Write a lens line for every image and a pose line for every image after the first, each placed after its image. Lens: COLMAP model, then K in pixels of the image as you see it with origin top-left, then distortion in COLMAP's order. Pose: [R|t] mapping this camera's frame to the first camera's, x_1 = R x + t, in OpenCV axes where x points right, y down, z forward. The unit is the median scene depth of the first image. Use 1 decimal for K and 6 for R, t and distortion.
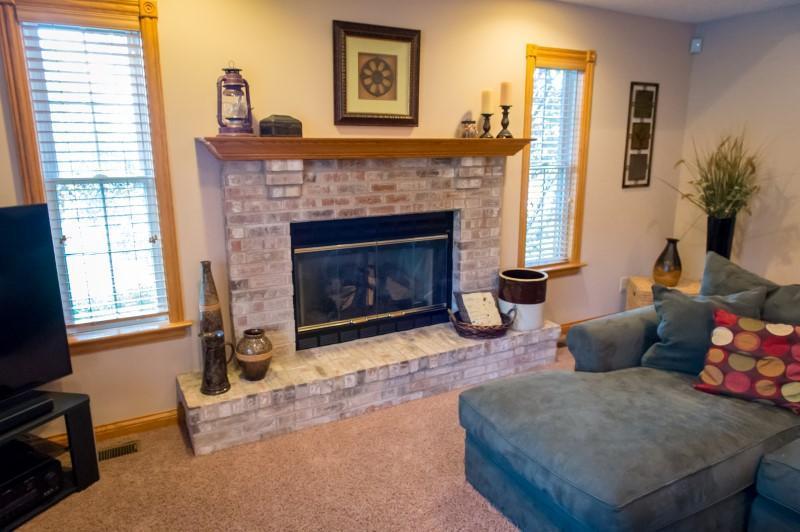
lens RADIAL K [[535.6, 0, 398.6], [0, 535.6, 267.9], [0, 0, 1]] dist [-0.008167, -0.004004]
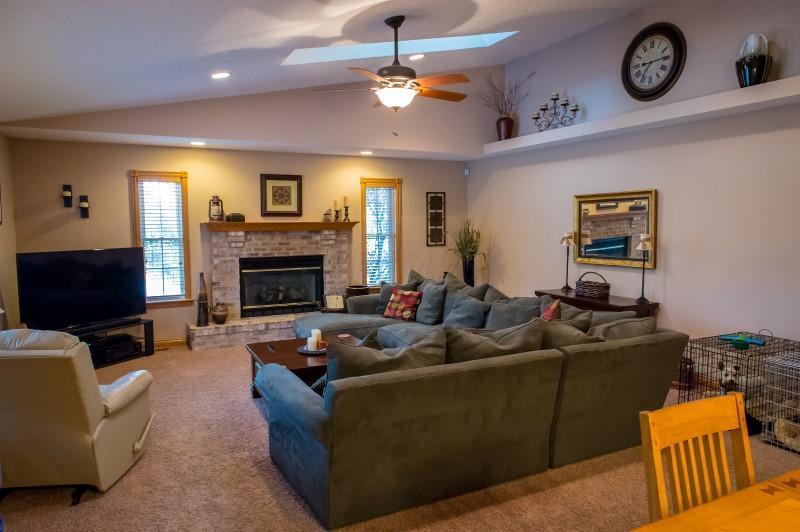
lens RADIAL K [[535.6, 0, 400.8], [0, 535.6, 265.6], [0, 0, 1]] dist [-0.008167, -0.004004]
pose [[0.999503, 0.002340, -0.031430, 0.551706], [-0.006622, 0.990574, -0.136818, 0.252354], [0.030813, 0.136958, 0.990097, -1.227381]]
